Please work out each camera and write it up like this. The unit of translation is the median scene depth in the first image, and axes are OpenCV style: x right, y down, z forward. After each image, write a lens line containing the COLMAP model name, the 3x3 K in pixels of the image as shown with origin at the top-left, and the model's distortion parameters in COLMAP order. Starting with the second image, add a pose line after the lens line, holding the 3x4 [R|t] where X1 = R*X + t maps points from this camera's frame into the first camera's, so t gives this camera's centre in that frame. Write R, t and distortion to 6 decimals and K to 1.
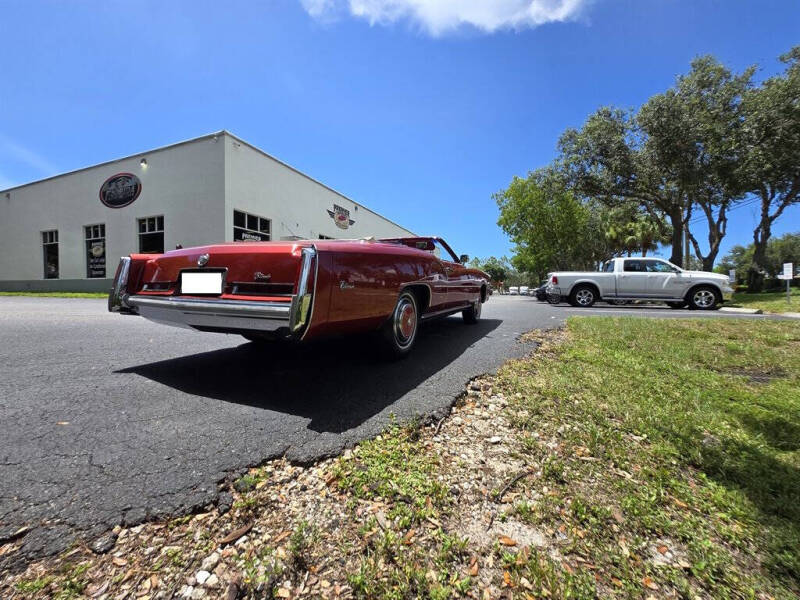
lens RADIAL K [[319.7, 0, 400.0], [0, 319.7, 300.0], [0, 0, 1]] dist [-0.001789, 0.000061]
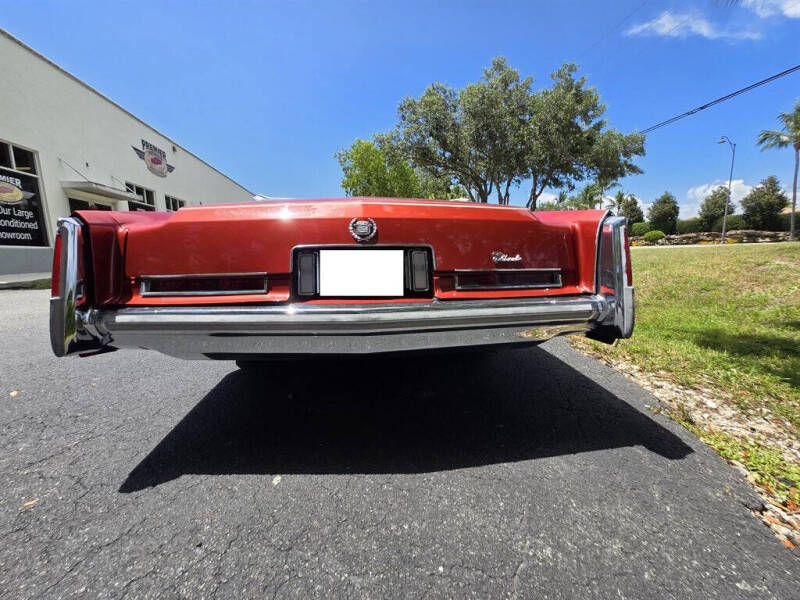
lens RADIAL K [[319.7, 0, 400.0], [0, 319.7, 300.0], [0, 0, 1]] dist [-0.001789, 0.000061]
pose [[0.856657, -0.104032, 0.505289, -0.138360], [0.045296, 0.990841, 0.127207, -0.012172], [-0.513895, -0.086085, 0.853523, 0.083505]]
